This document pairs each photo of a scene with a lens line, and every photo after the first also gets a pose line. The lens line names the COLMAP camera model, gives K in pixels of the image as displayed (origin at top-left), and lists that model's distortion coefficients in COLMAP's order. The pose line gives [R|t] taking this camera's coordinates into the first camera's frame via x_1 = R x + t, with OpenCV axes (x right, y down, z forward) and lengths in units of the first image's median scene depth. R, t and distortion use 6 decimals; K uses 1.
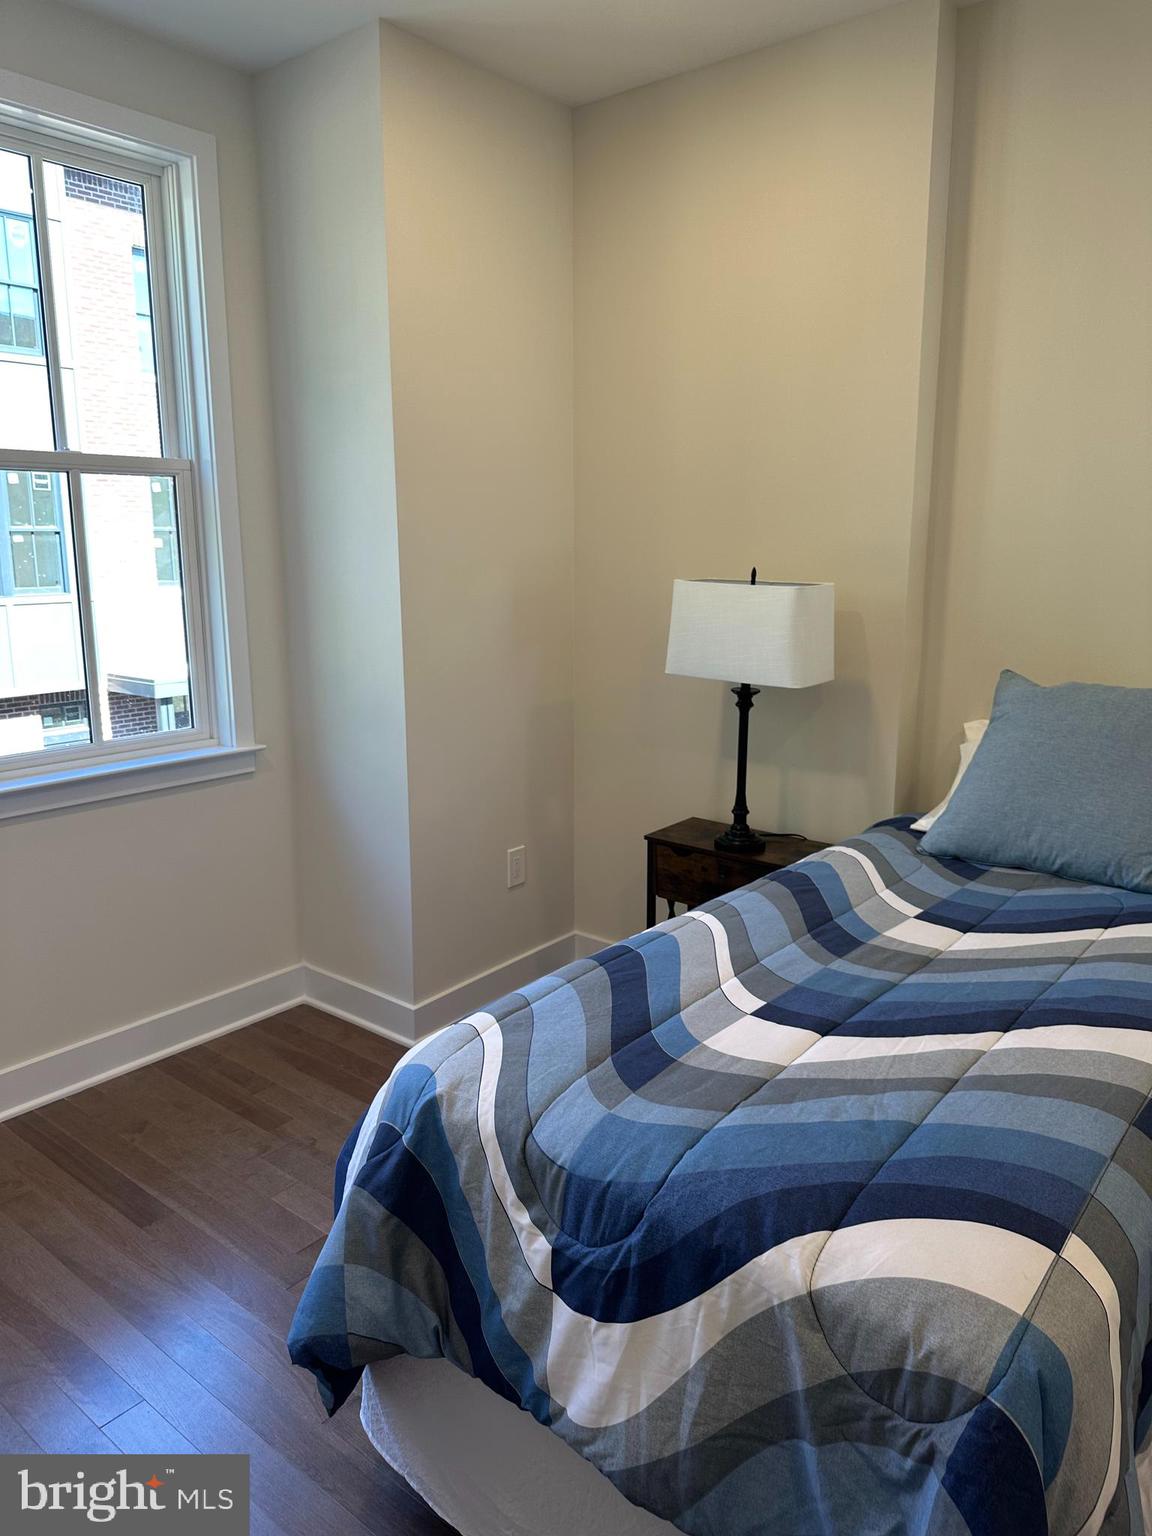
lens RADIAL K [[1086.0, 0, 583.1], [0, 1086.0, 742.5], [0, 0, 1]] dist [0.035909, -0.051907]
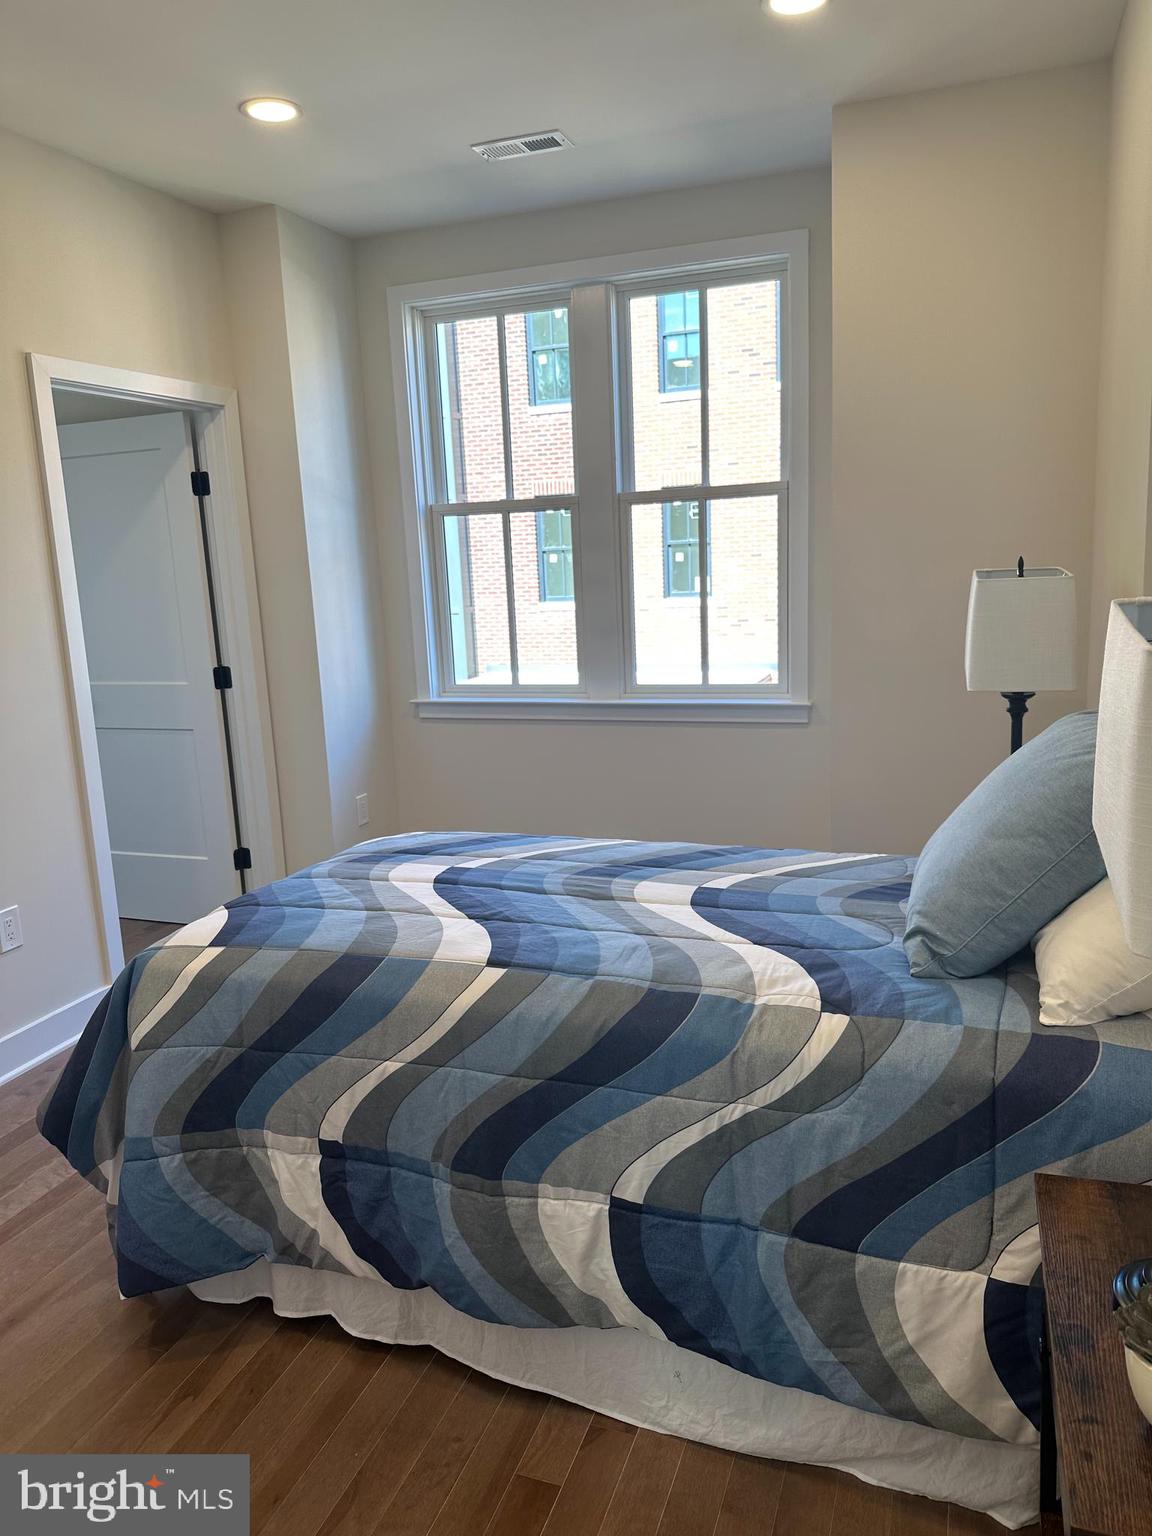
lens RADIAL K [[1086.0, 0, 583.1], [0, 1086.0, 742.5], [0, 0, 1]] dist [0.035909, -0.051907]
pose [[0.330993, 0.150633, -0.931533, 1.234837], [-0.144530, 0.983622, 0.107701, -0.078190], [0.932499, 0.098986, 0.347343, 0.502604]]
